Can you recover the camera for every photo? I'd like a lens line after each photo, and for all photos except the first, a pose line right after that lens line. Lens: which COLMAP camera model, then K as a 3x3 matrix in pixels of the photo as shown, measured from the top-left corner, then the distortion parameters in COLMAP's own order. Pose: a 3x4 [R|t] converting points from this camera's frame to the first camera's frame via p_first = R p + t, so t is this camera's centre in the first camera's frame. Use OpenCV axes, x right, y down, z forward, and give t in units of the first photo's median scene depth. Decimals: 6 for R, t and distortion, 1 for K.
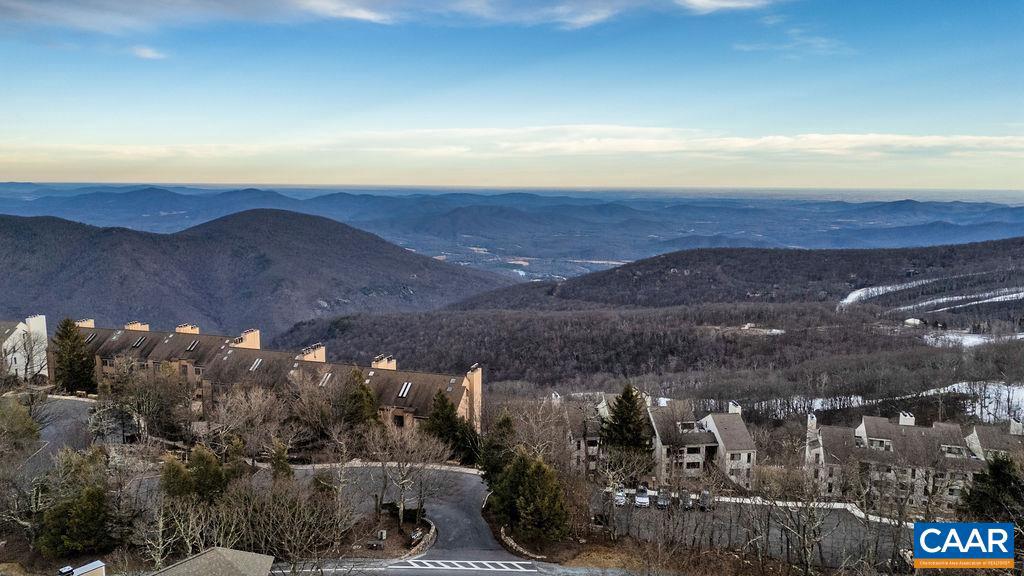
lens RADIAL K [[756.3, 0, 506.1], [0, 756.3, 291.5], [0, 0, 1]] dist [0.075722, -0.071513]
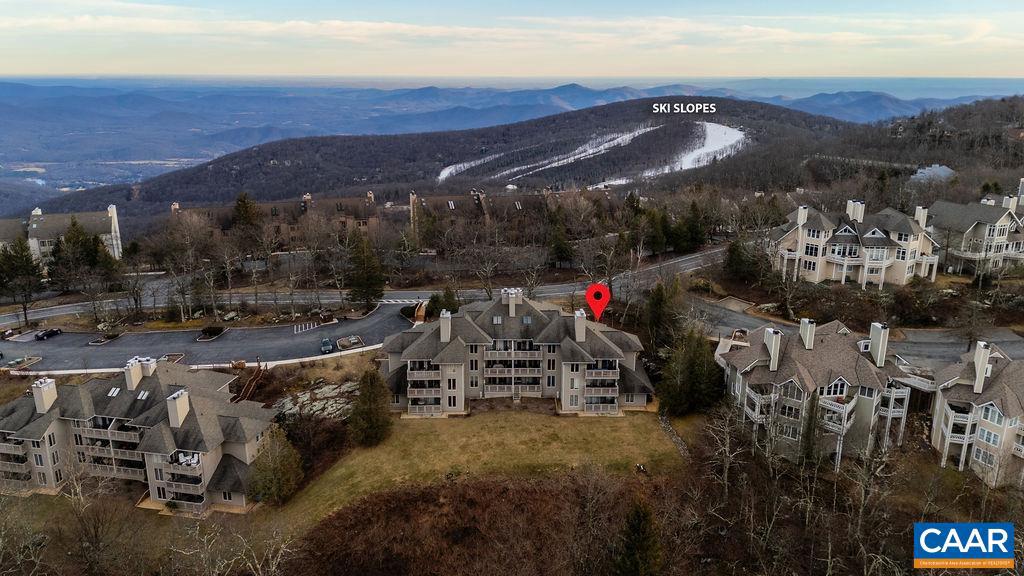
lens RADIAL K [[756.3, 0, 515.7], [0, 756.3, 300.9], [0, 0, 1]] dist [0.075722, -0.071513]
pose [[0.826740, -0.170954, 0.535980, -0.162755], [0.088243, 0.980325, 0.176568, 0.004534], [-0.555620, -0.098680, 0.825560, -0.039788]]
